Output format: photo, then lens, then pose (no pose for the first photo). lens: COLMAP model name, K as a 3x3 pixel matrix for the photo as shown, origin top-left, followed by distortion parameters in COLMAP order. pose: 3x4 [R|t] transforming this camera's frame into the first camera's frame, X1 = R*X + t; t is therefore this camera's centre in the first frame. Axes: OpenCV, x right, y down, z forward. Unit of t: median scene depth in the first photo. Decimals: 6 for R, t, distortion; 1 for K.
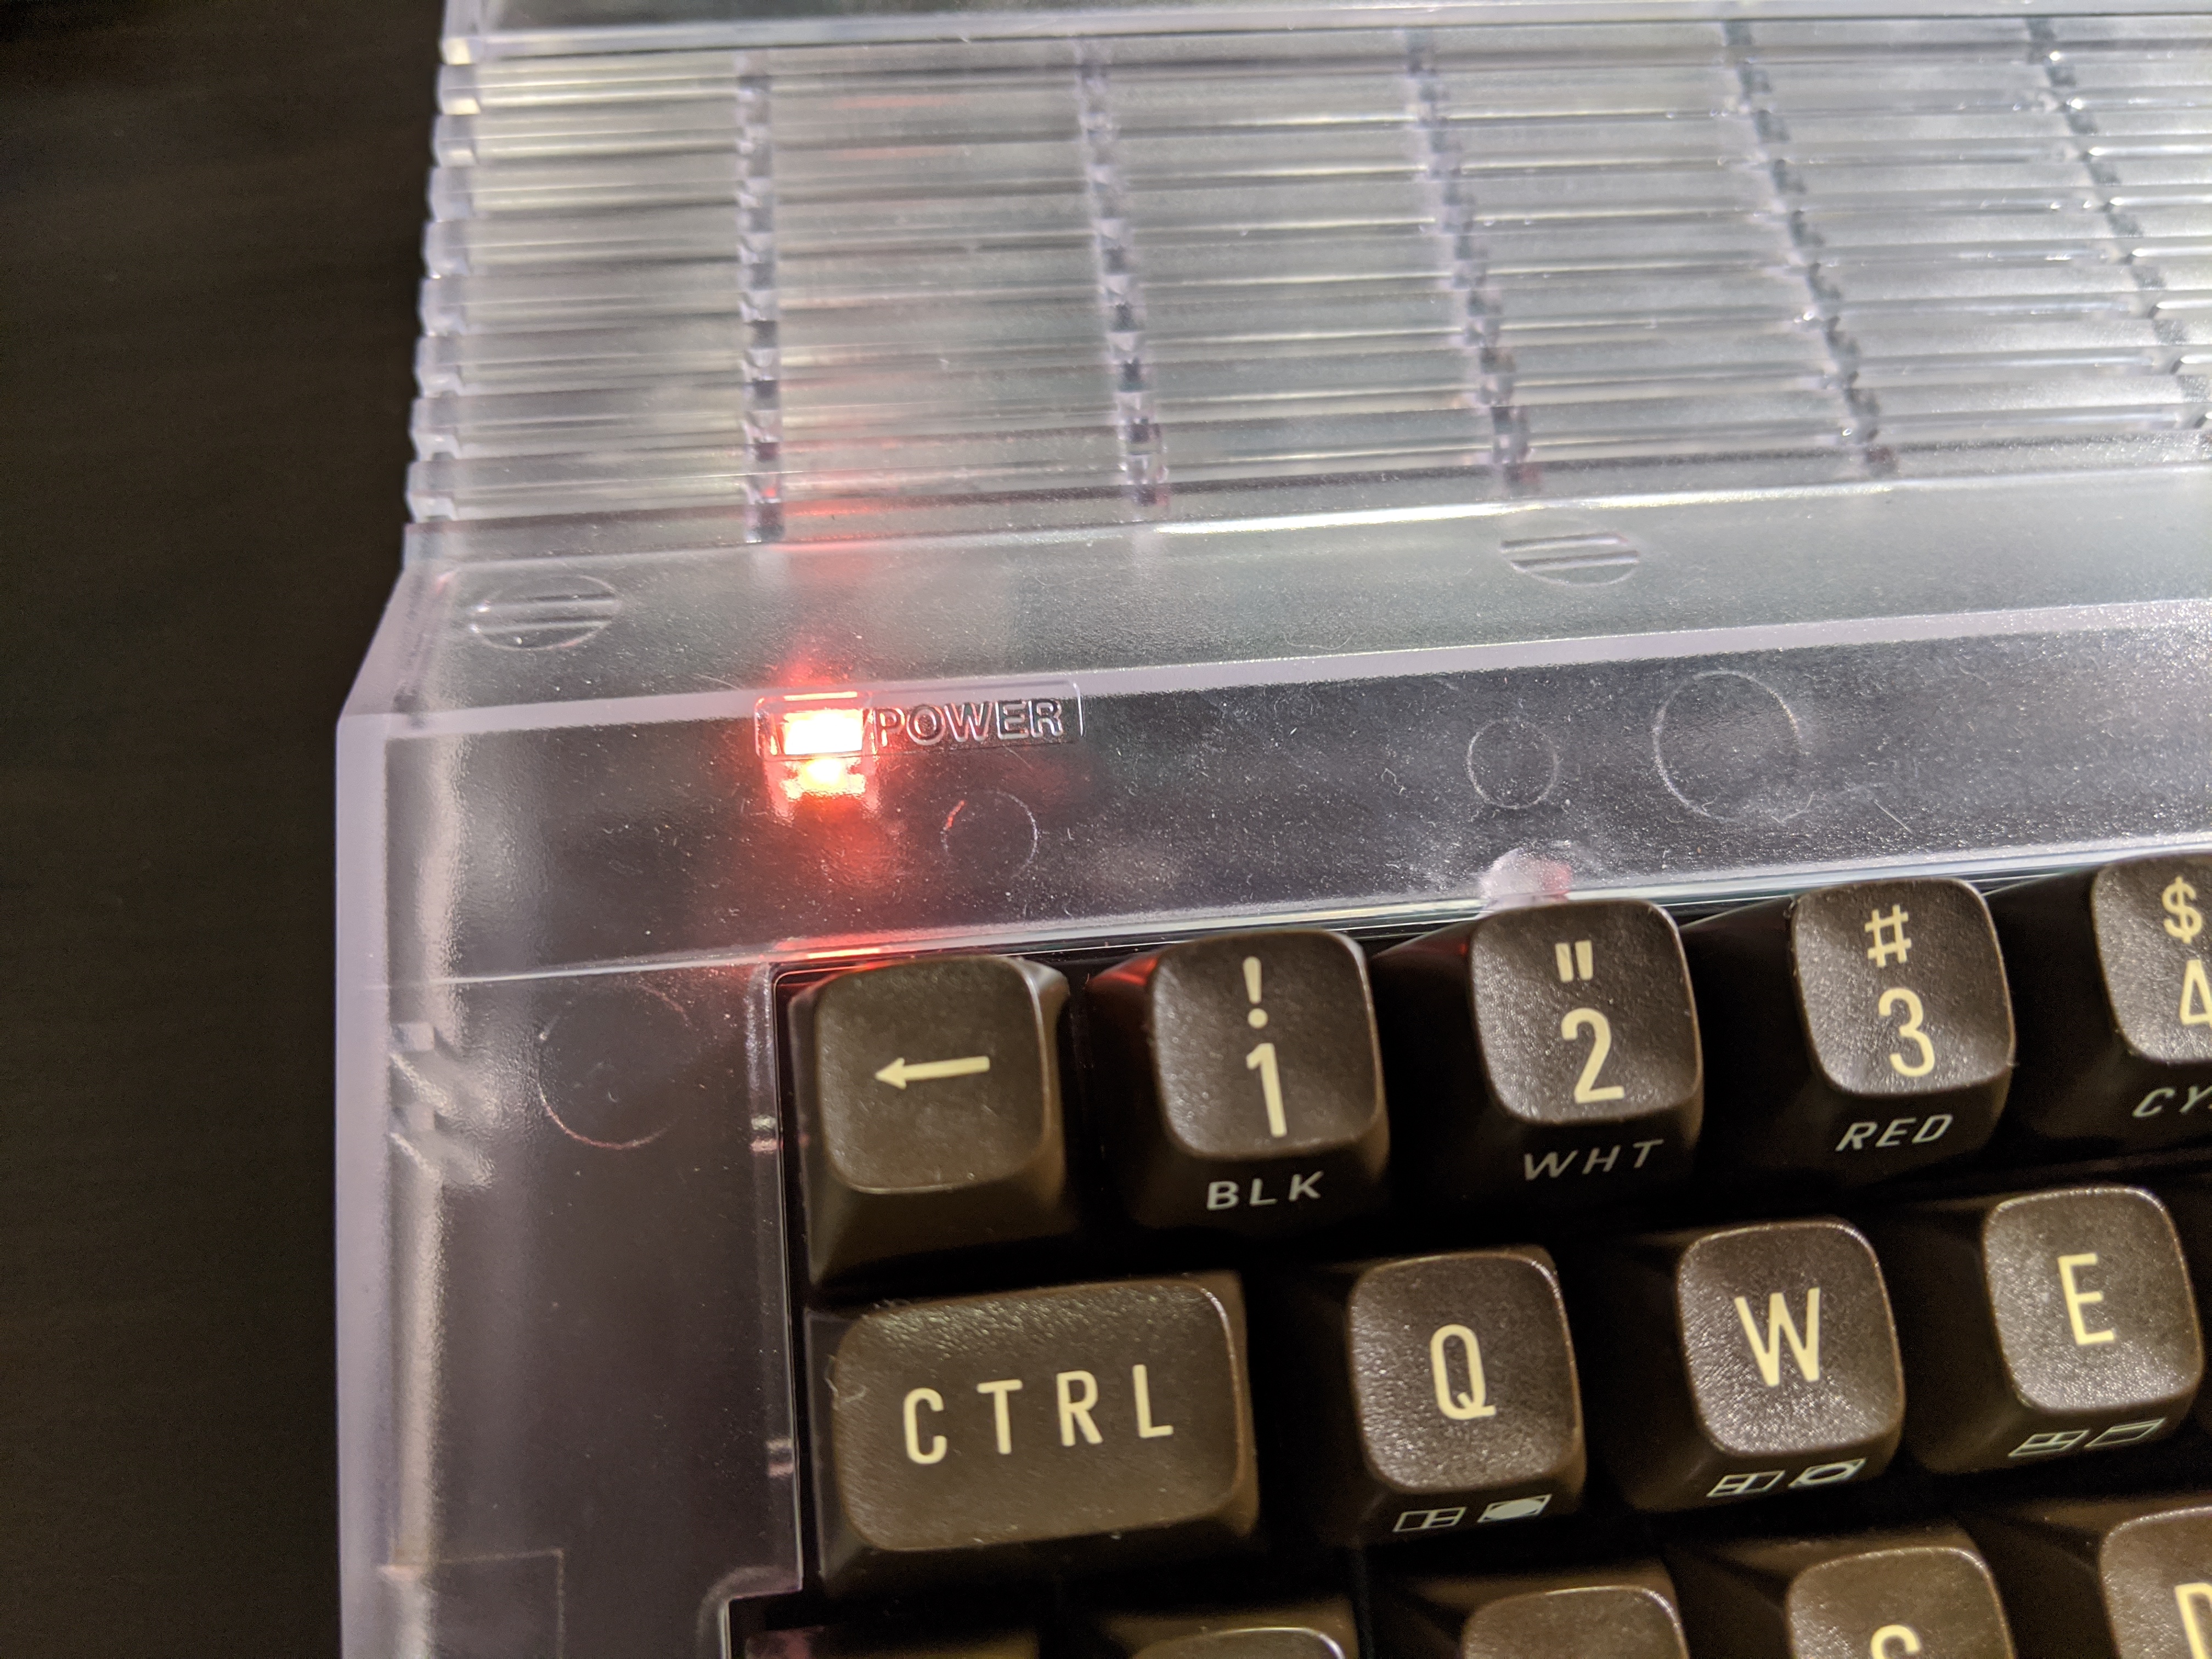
lens RADIAL K [[1794.2, 0, 1106.0], [0, 1794.2, 829.5], [0, 0, 1]] dist [-0.007018, -0.003915]
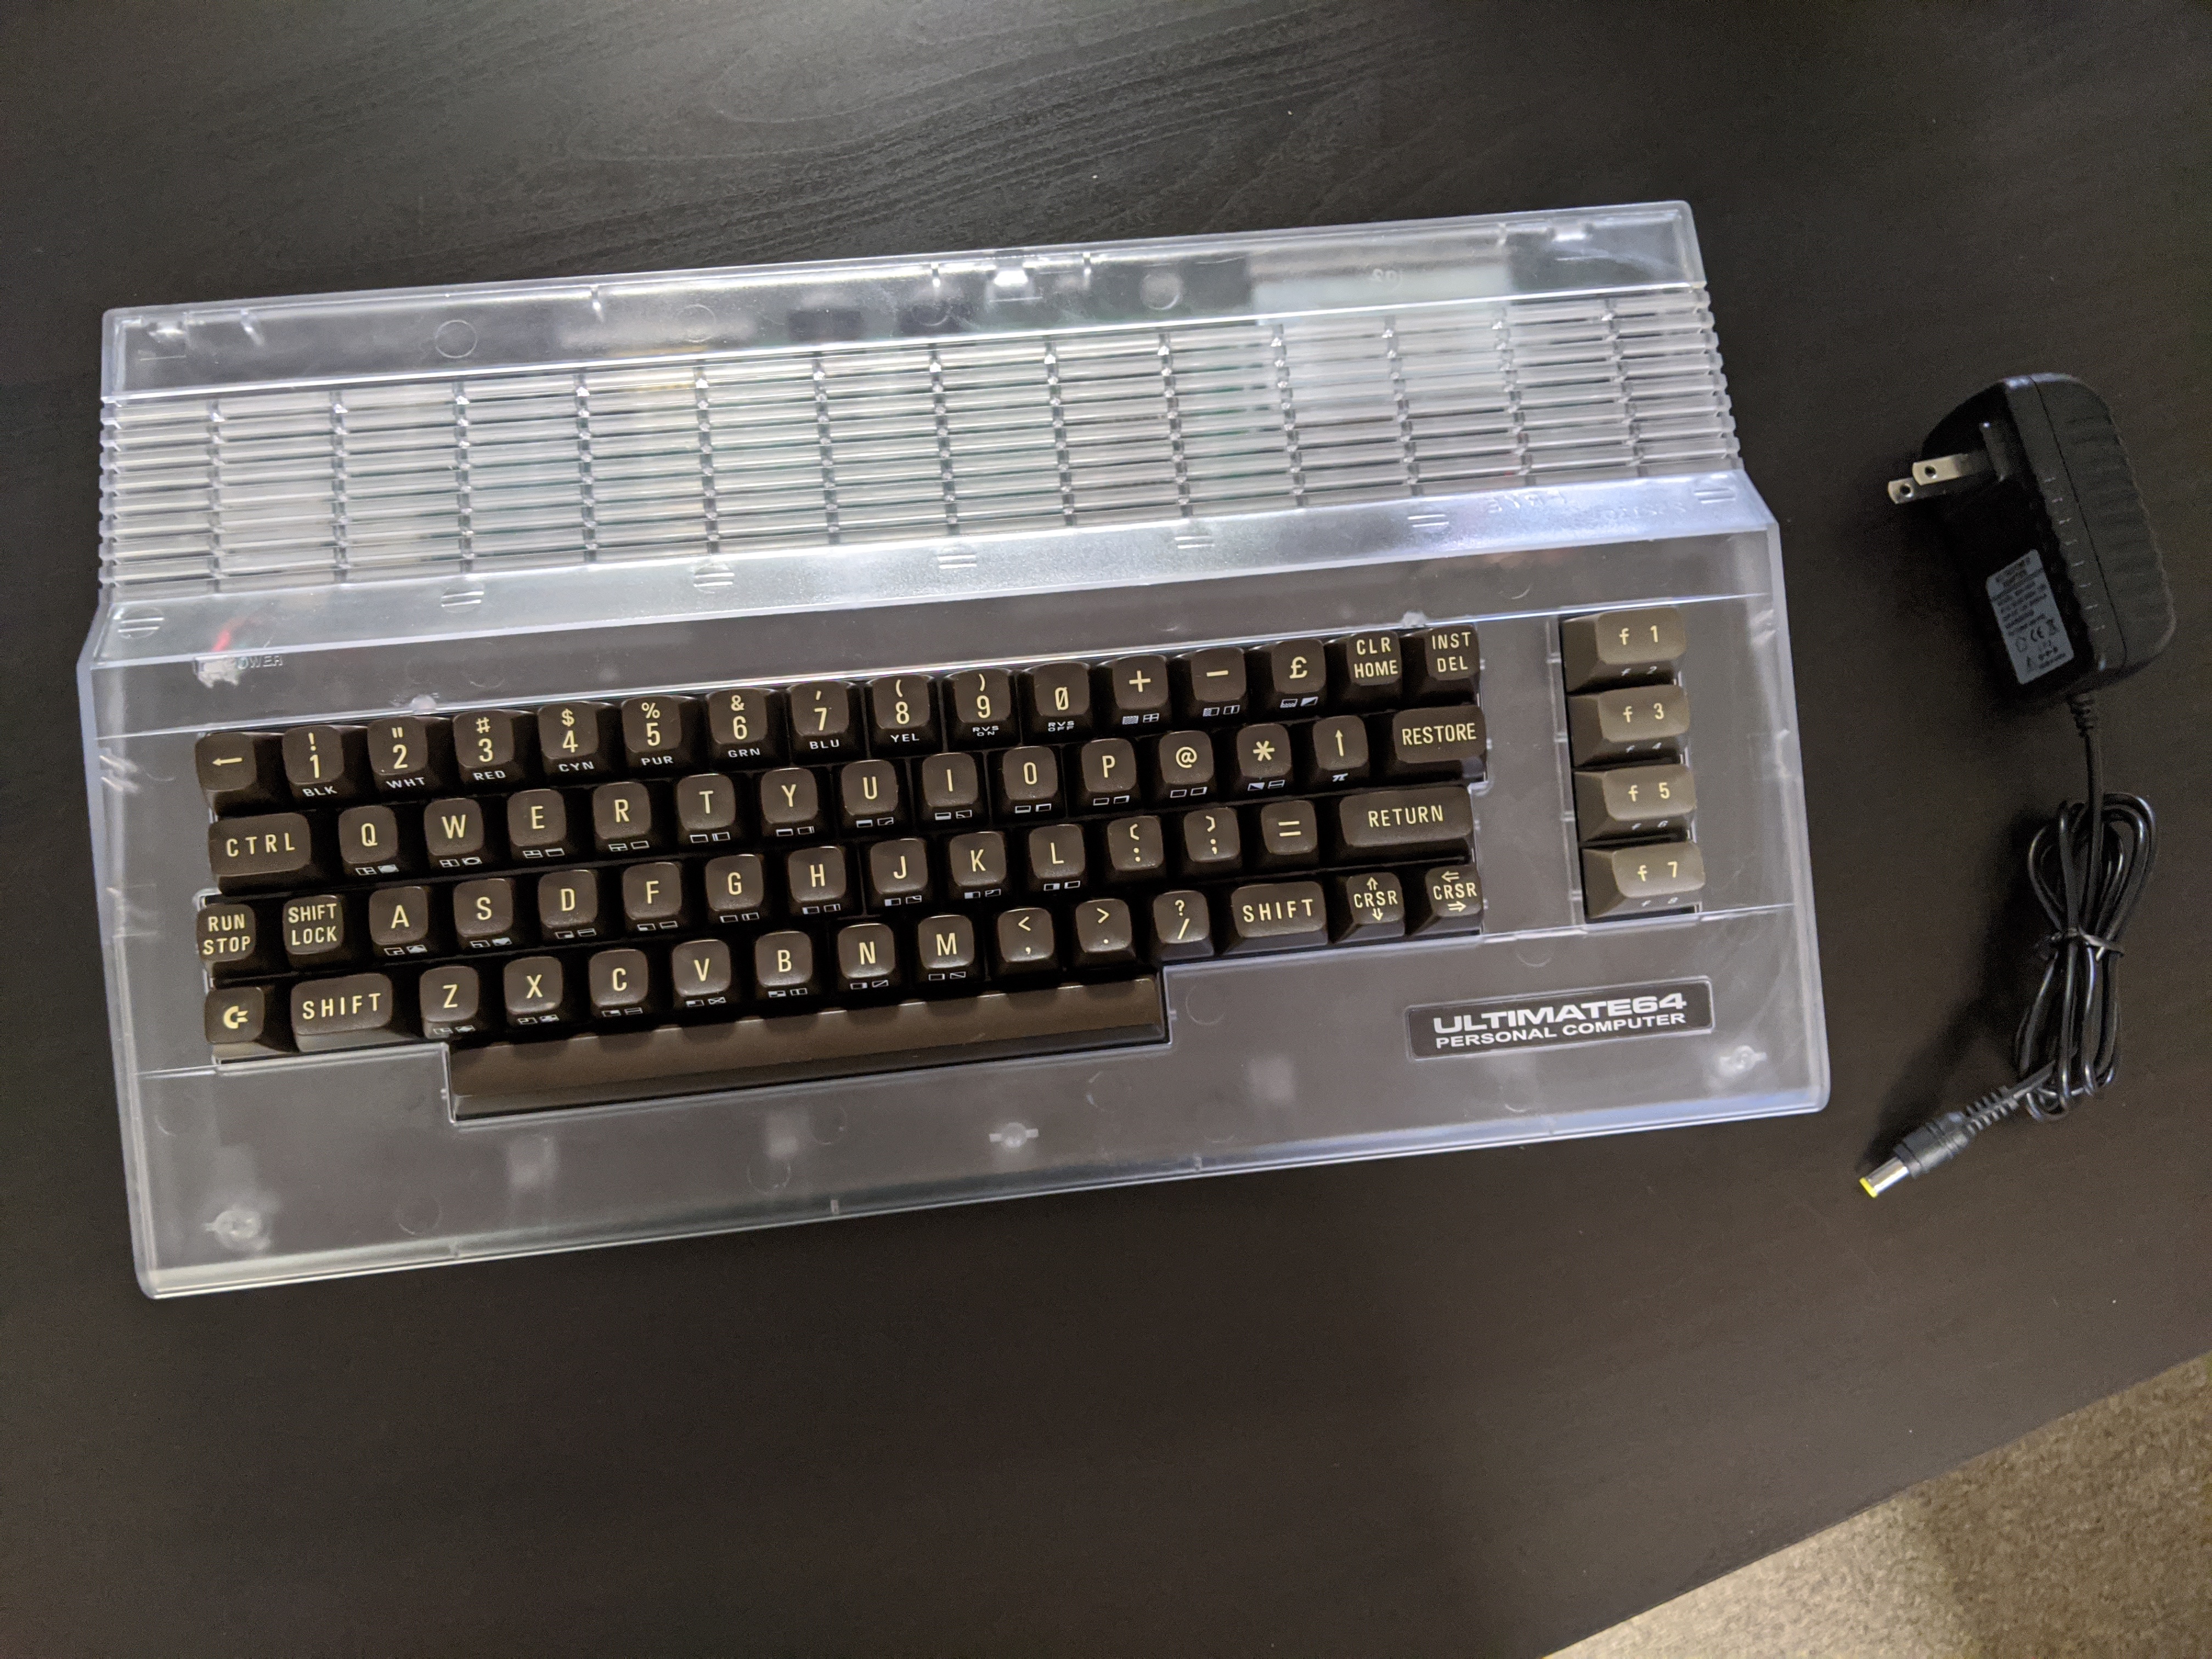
lens RADIAL K [[1794.2, 0, 1106.0], [0, 1794.2, 829.5], [0, 0, 1]] dist [-0.007018, -0.003915]
pose [[0.999798, -0.005923, 0.019184, 1.701977], [0.002116, 0.981253, 0.192715, -0.460730], [-0.019966, -0.192635, 0.981067, -2.853572]]
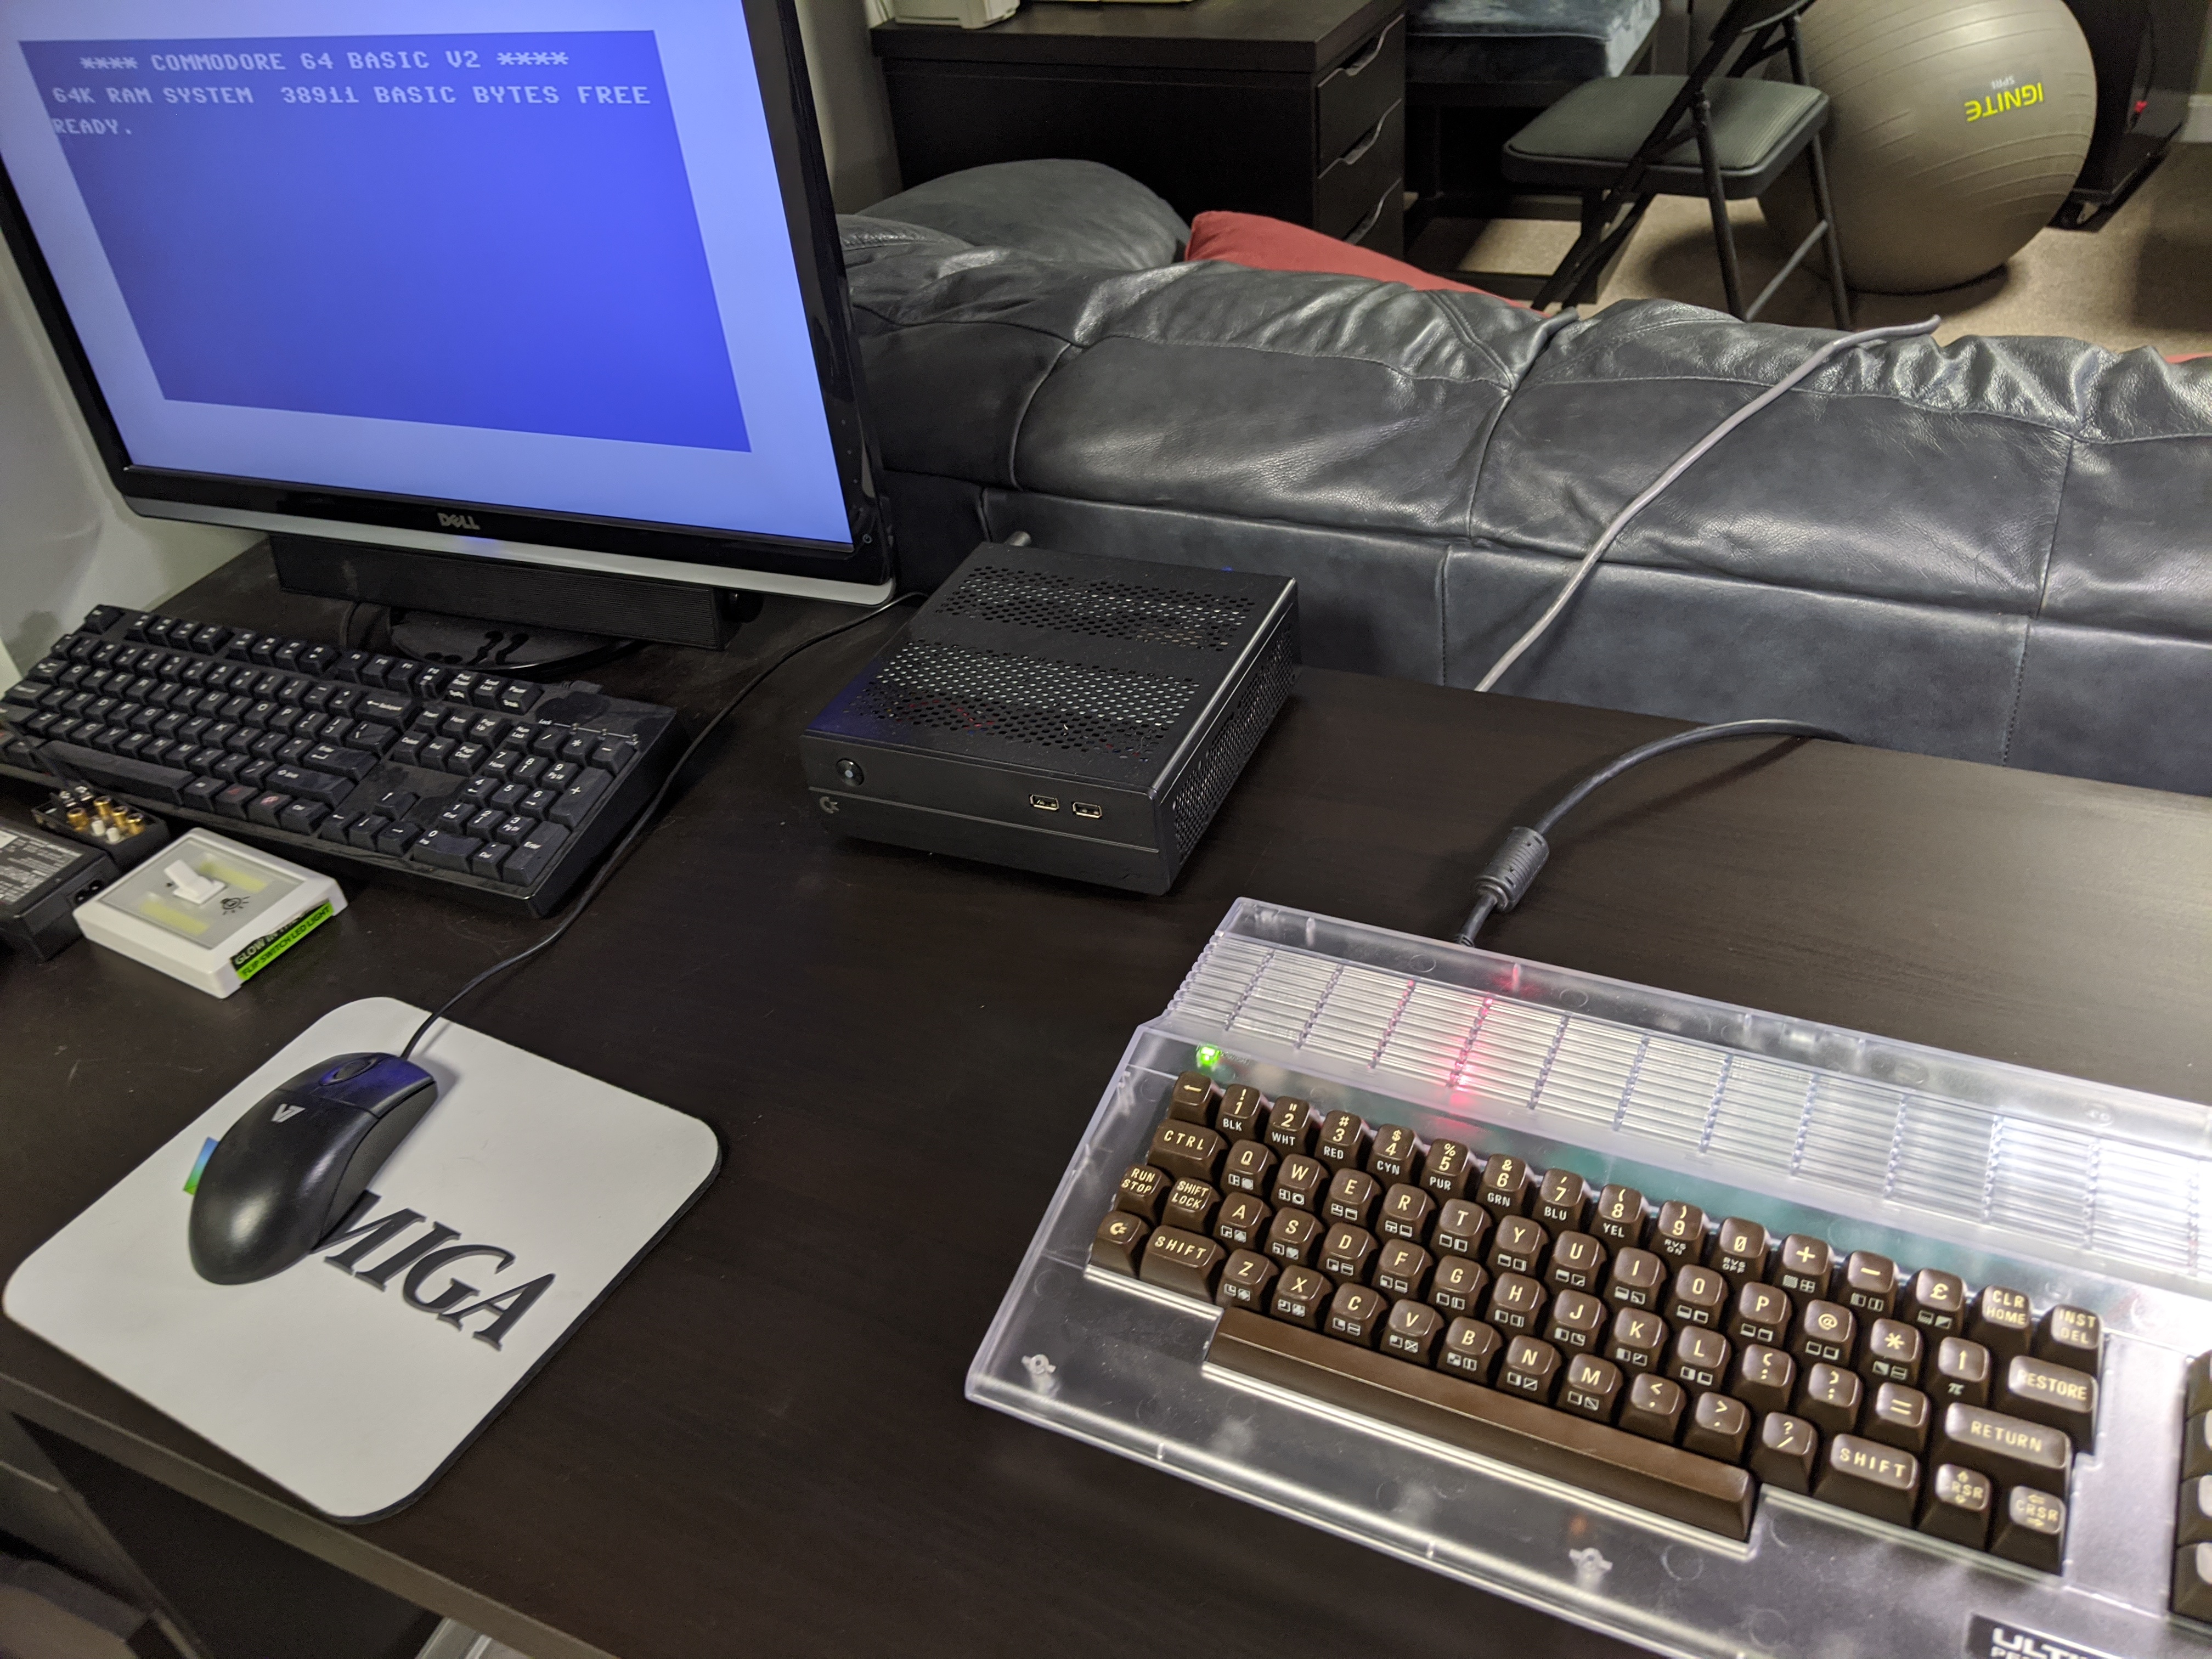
lens RADIAL K [[1794.2, 0, 1106.0], [0, 1794.2, 829.5], [0, 0, 1]] dist [-0.007018, -0.003915]
pose [[0.829935, 0.190662, -0.524267, 2.679875], [-0.410605, 0.844956, -0.342715, 1.588436], [0.377639, 0.499698, 0.779545, -4.329605]]
